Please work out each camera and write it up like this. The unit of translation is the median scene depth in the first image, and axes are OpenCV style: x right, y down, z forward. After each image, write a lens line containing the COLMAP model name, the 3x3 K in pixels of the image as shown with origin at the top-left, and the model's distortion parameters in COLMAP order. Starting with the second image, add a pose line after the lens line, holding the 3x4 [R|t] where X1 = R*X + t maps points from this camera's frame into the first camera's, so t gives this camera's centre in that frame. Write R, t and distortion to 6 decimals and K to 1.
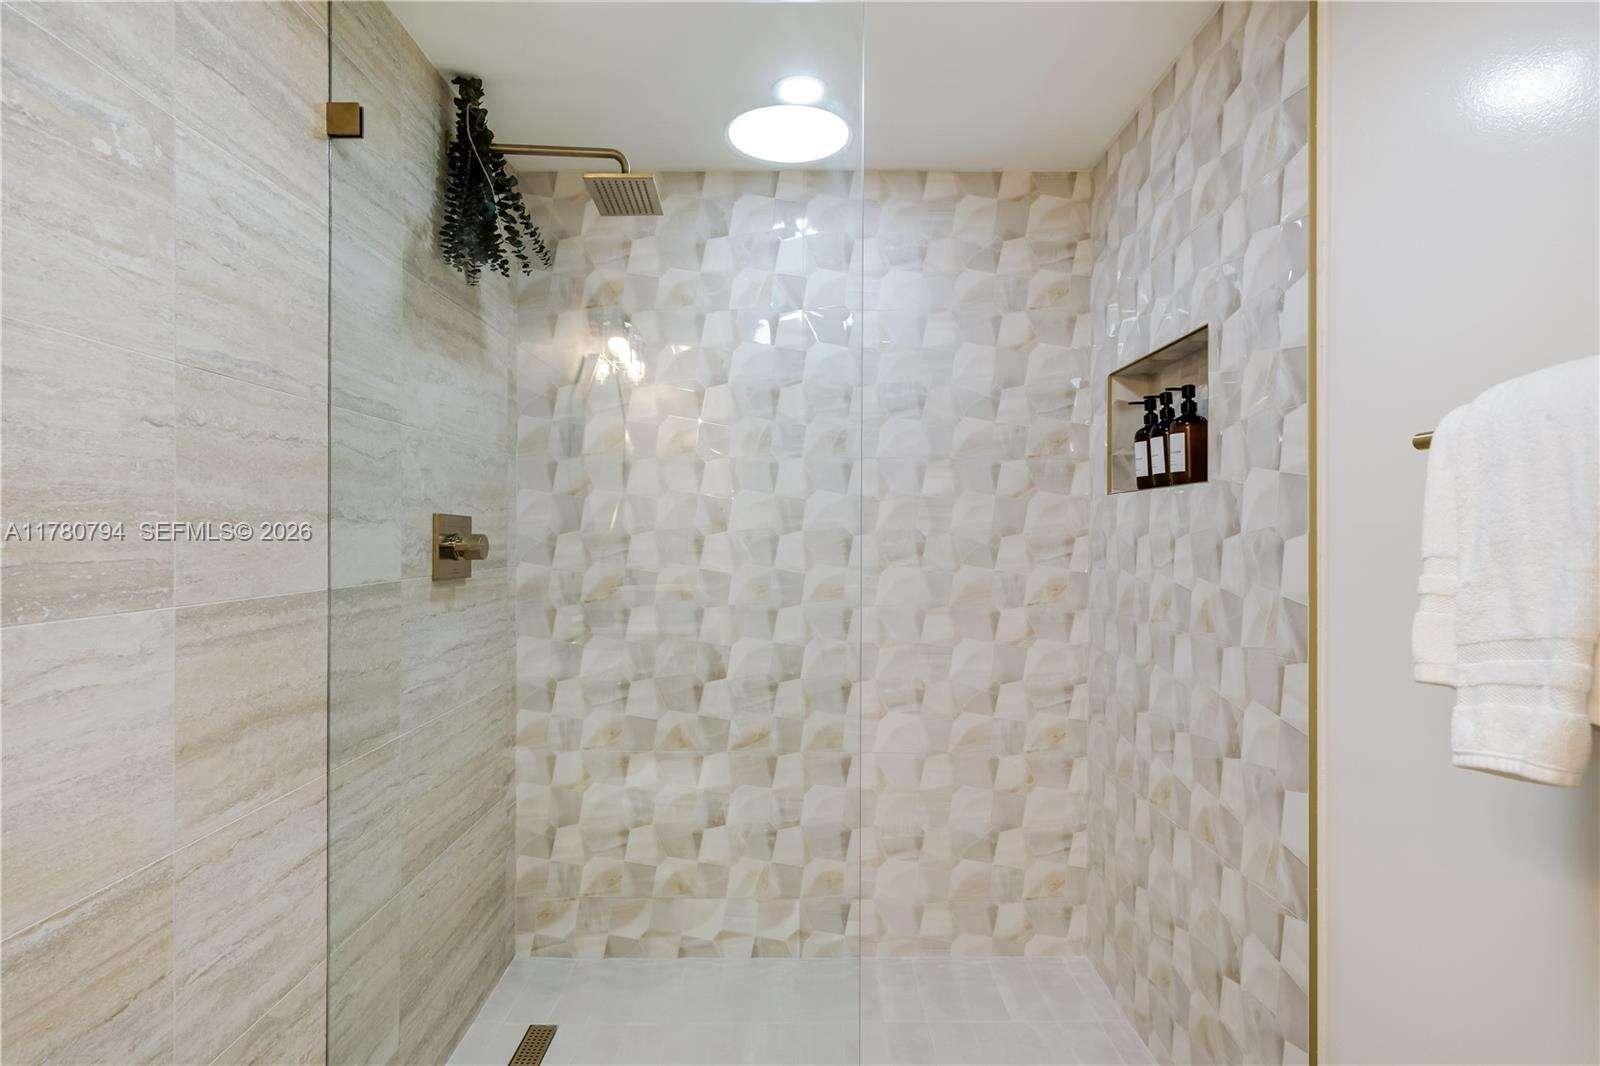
lens RADIAL K [[871.8, 0, 796.8], [0, 871.8, 530.3], [0, 0, 1]] dist [-0.000706, 0.001421]
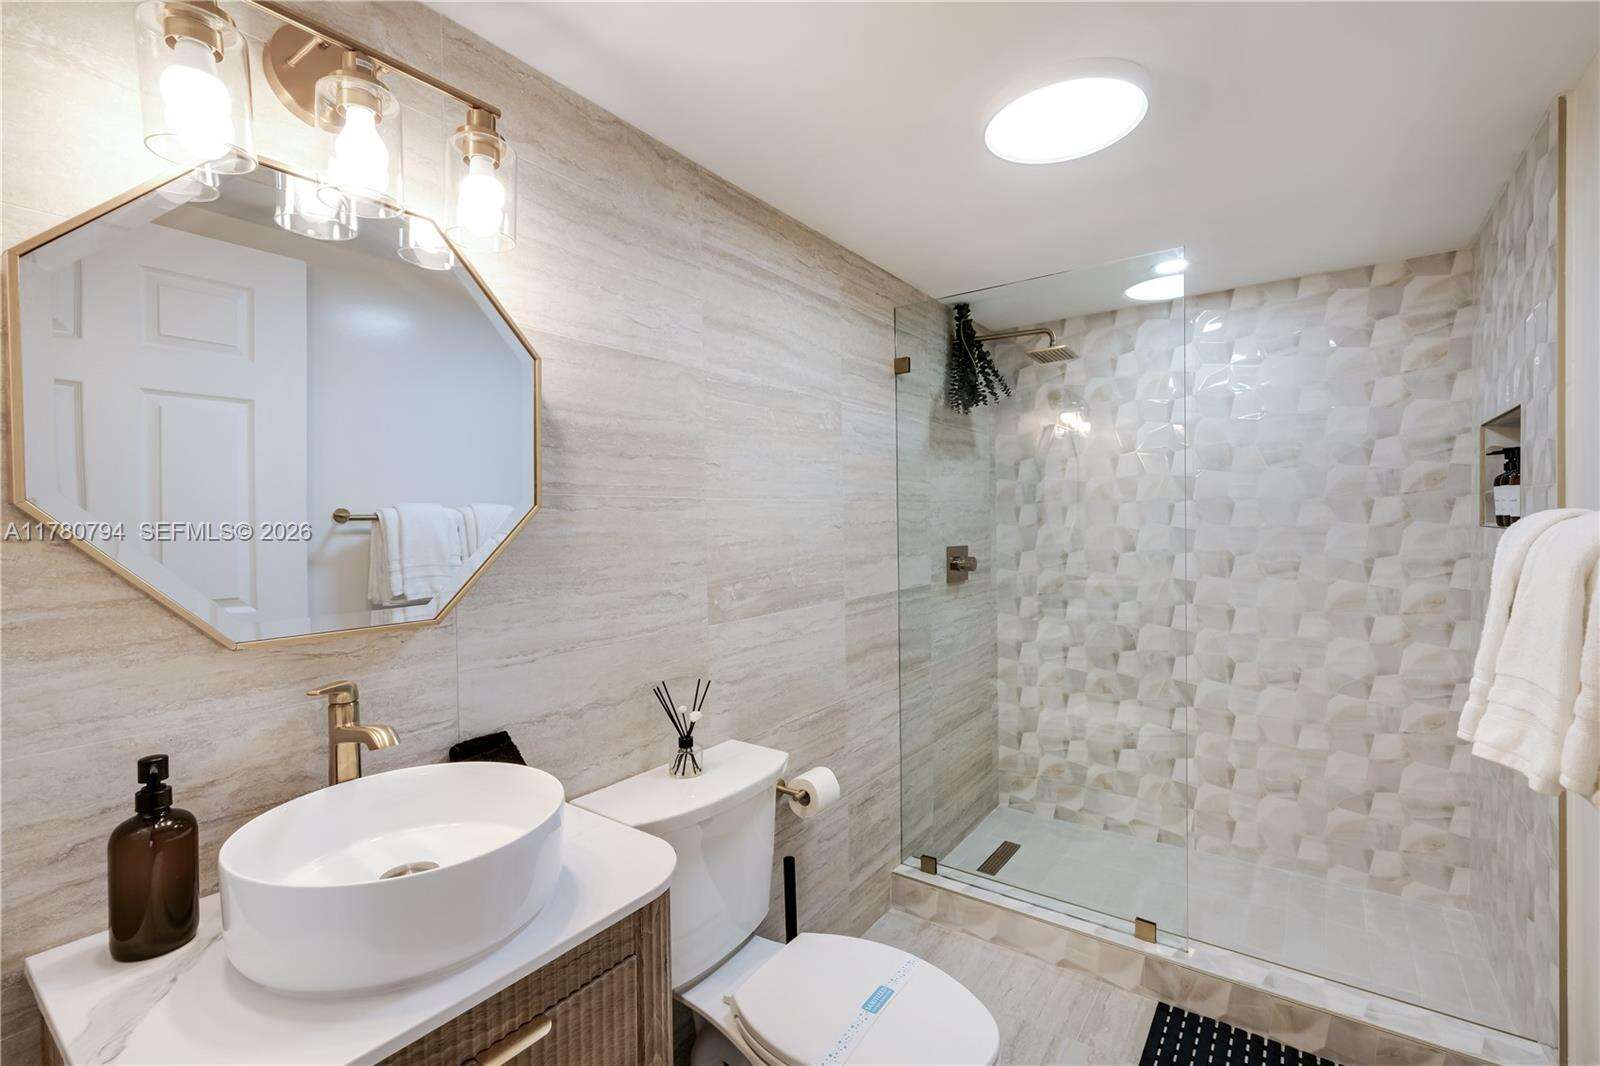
lens RADIAL K [[721.9, 0, 793.9], [0, 721.9, 527.3], [0, 0, 1]] dist [-0.003117, 0.000660]
pose [[0.812815, -0.005235, -0.582499, 0.162248], [0.016774, 0.999755, 0.014422, -0.066846], [0.582281, -0.021494, 0.812704, -0.332349]]
